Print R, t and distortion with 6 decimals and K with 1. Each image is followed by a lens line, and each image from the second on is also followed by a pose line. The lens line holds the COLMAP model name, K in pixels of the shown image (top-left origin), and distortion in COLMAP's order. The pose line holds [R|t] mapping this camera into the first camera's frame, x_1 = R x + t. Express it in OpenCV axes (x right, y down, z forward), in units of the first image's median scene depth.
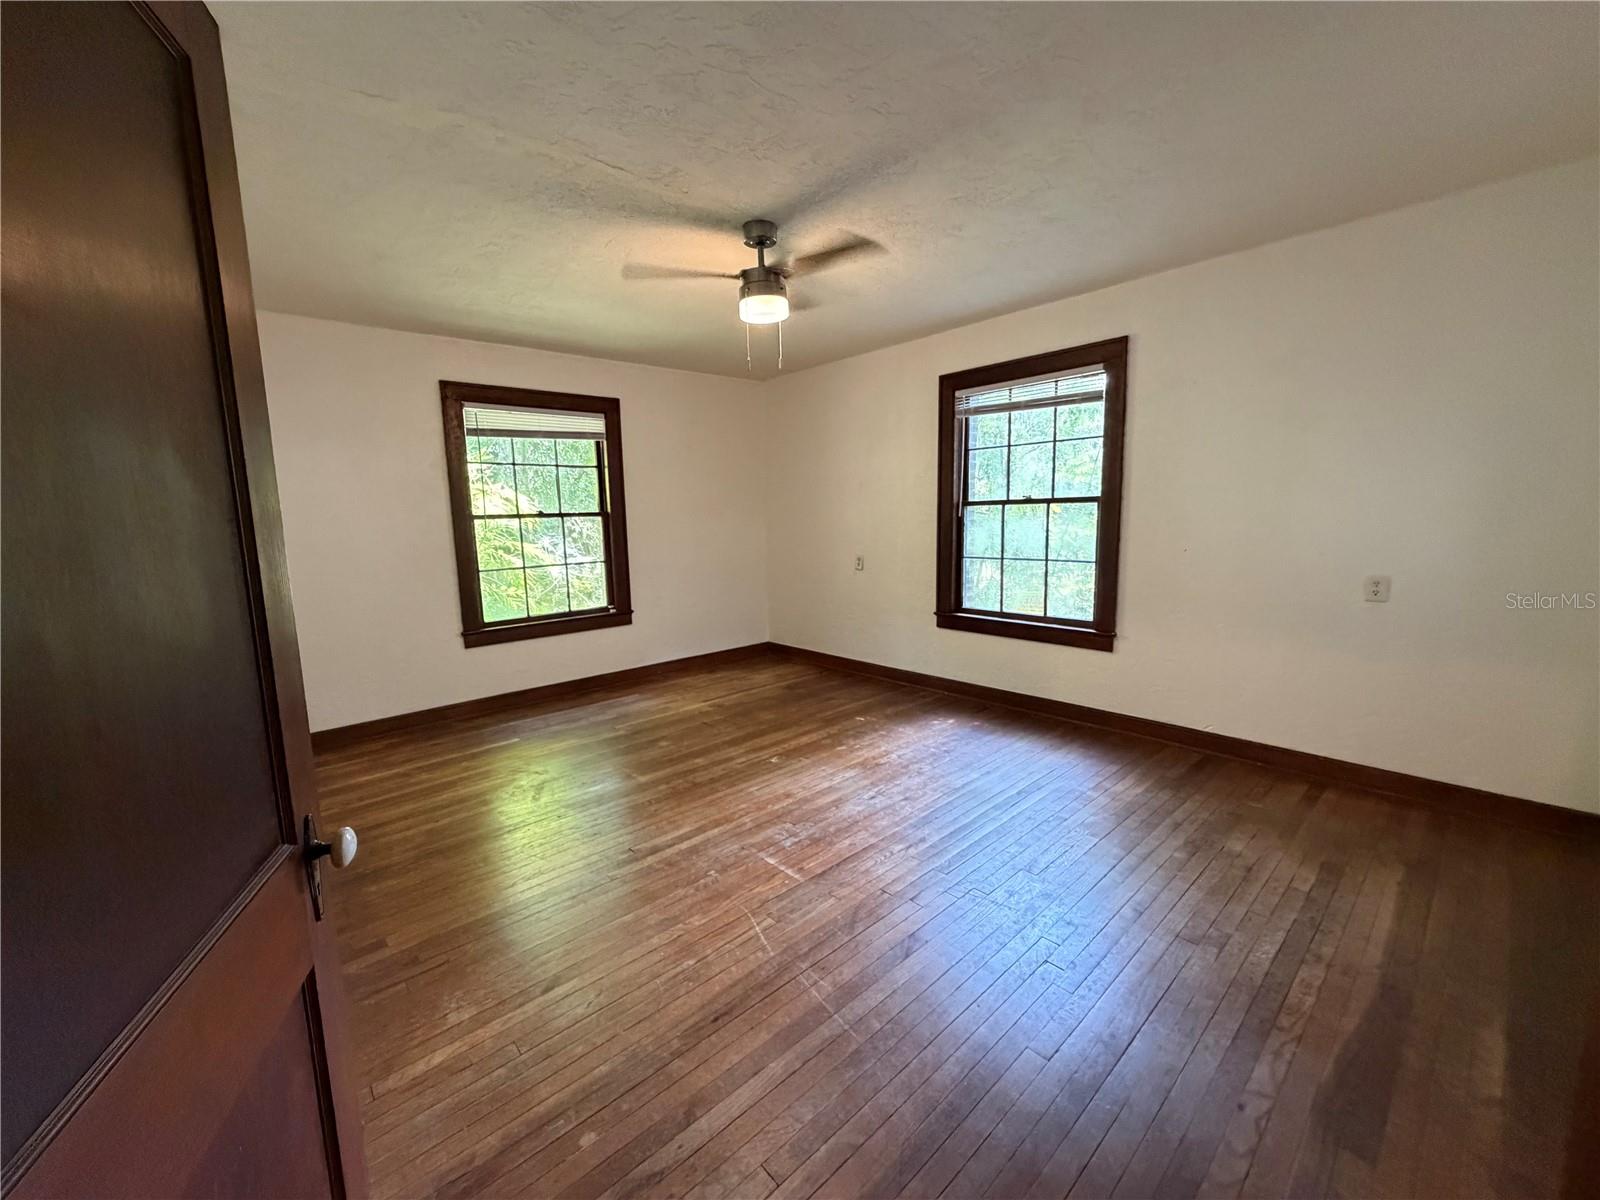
lens RADIAL K [[637.3, 0, 795.9], [0, 637.3, 602.1], [0, 0, 1]] dist [0.001748, -0.000409]
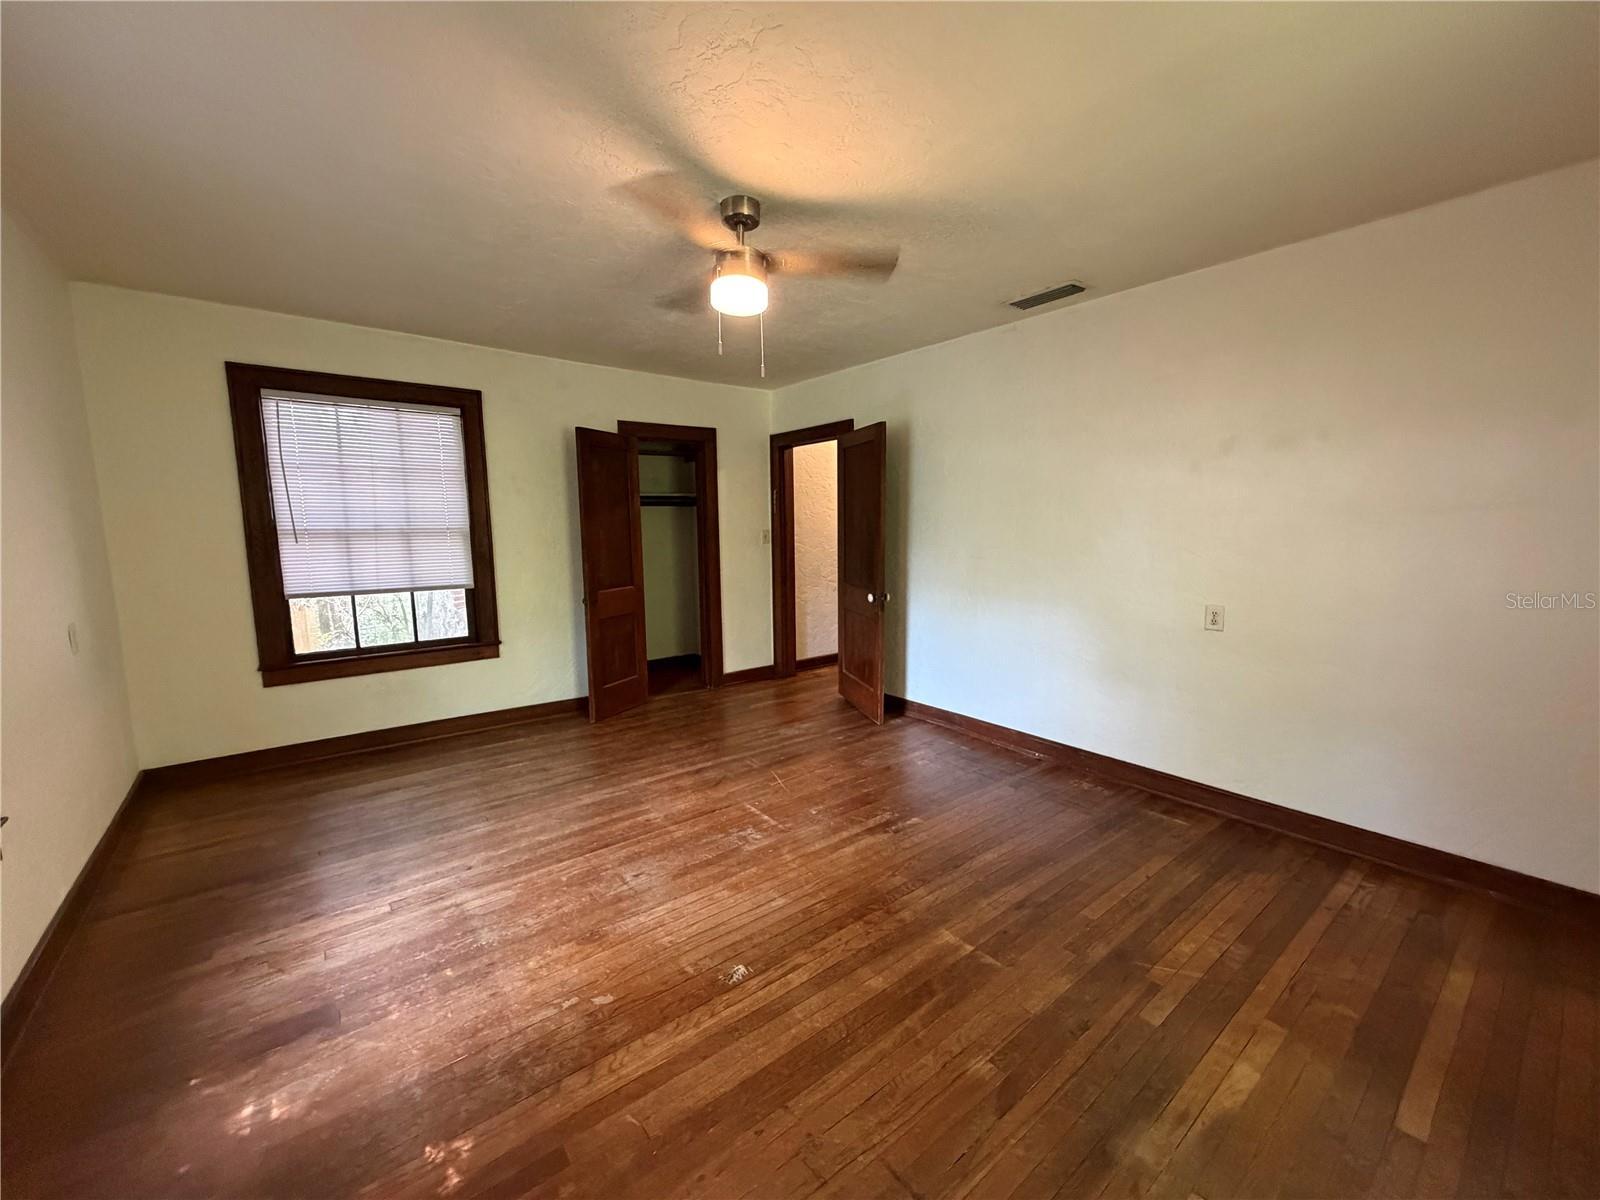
lens RADIAL K [[637.3, 0, 798.2], [0, 637.3, 591.9], [0, 0, 1]] dist [0.001748, -0.000409]
pose [[-0.997938, 0.026503, 0.058464, -0.158189], [0.040425, 0.966969, 0.251668, -0.269240], [-0.049863, 0.253512, -0.966046, 1.803904]]
